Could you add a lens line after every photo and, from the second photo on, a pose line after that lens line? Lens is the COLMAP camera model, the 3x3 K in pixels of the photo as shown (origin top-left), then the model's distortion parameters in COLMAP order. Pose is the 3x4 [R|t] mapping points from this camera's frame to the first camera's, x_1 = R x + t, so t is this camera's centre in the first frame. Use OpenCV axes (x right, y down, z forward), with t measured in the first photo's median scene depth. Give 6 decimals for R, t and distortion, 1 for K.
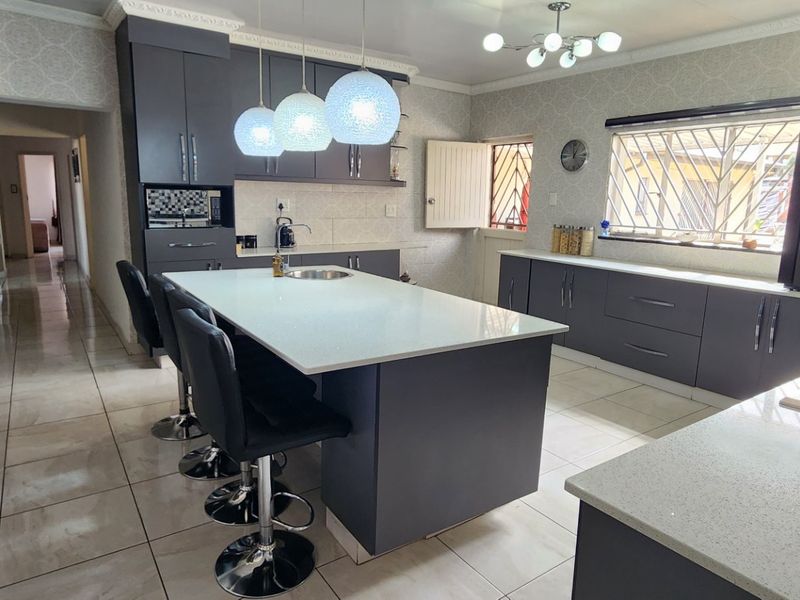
lens RADIAL K [[532.8, 0, 400.2], [0, 532.8, 300.1], [0, 0, 1]] dist [0.008722, -0.004488]
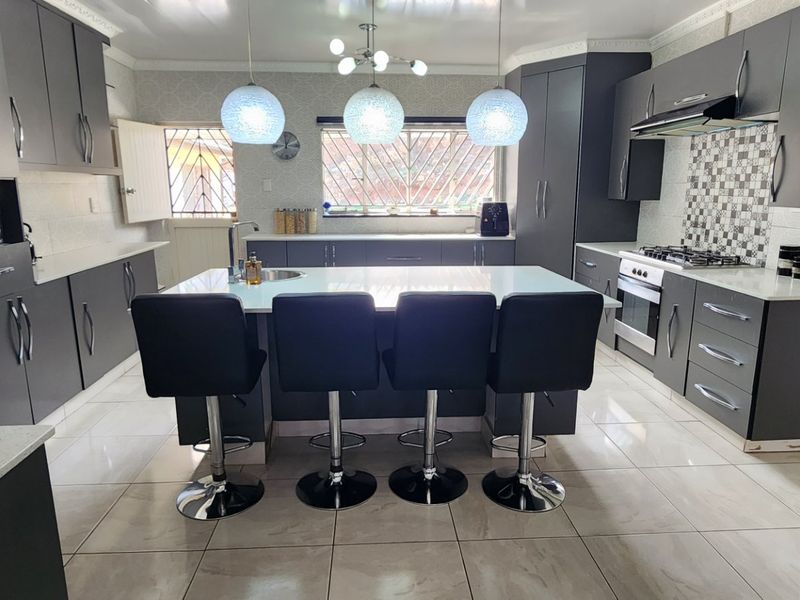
lens RADIAL K [[532.8, 0, 402.8], [0, 532.8, 294.5], [0, 0, 1]] dist [0.008722, -0.004488]
pose [[0.517242, -0.195991, 0.833096, -0.559862], [0.177488, 0.976828, 0.119608, -0.058996], [-0.837233, 0.085998, 0.540042, 0.227980]]
